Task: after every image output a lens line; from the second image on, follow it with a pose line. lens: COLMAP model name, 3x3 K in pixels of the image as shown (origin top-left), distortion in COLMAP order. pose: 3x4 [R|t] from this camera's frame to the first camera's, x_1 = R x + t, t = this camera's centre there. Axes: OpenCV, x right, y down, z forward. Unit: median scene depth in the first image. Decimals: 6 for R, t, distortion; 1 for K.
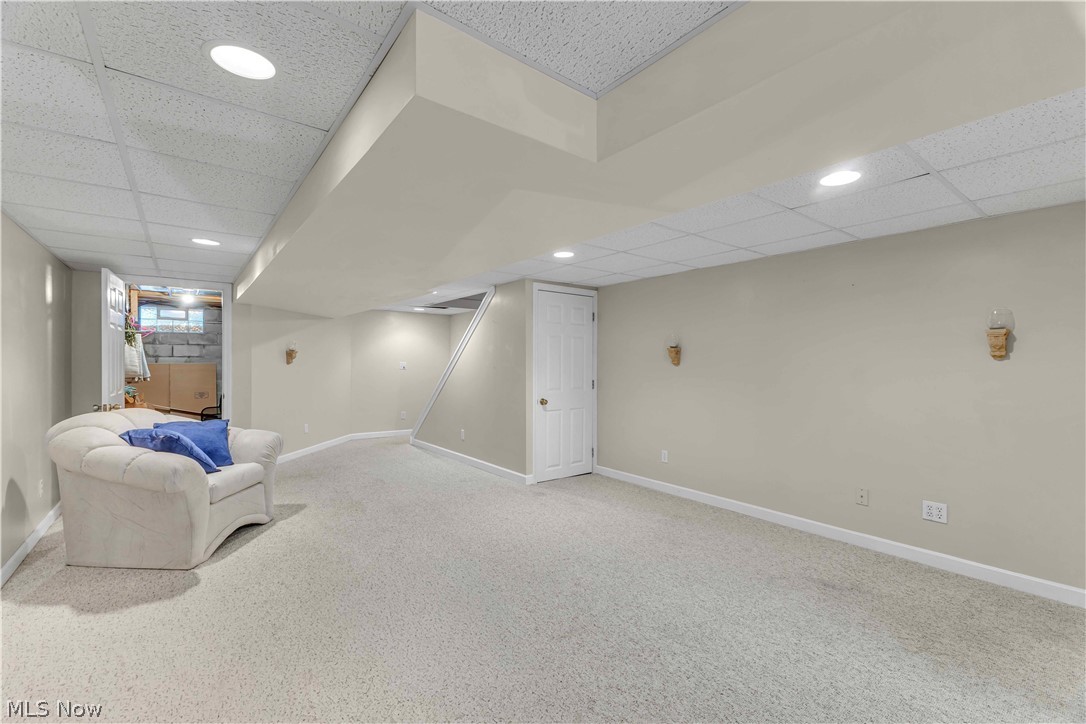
lens RADIAL K [[470.6, 0, 543.9], [0, 470.6, 357.3], [0, 0, 1]] dist [0.014062, -0.000276]
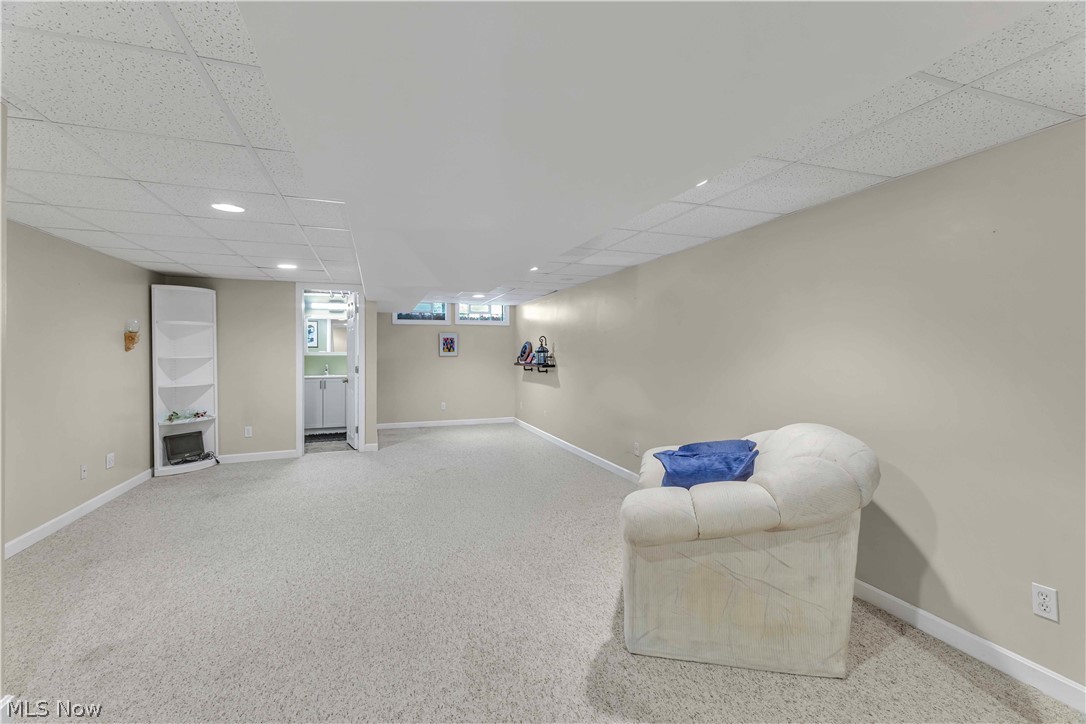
lens RADIAL K [[470.6, 0, 543.9], [0, 470.6, 357.3], [0, 0, 1]] dist [0.014062, -0.000276]
pose [[-0.952389, -0.002191, 0.304878, -0.679458], [-0.001511, 0.999996, 0.002465, 0.011998], [-0.304883, 0.001887, -0.952388, 1.621248]]
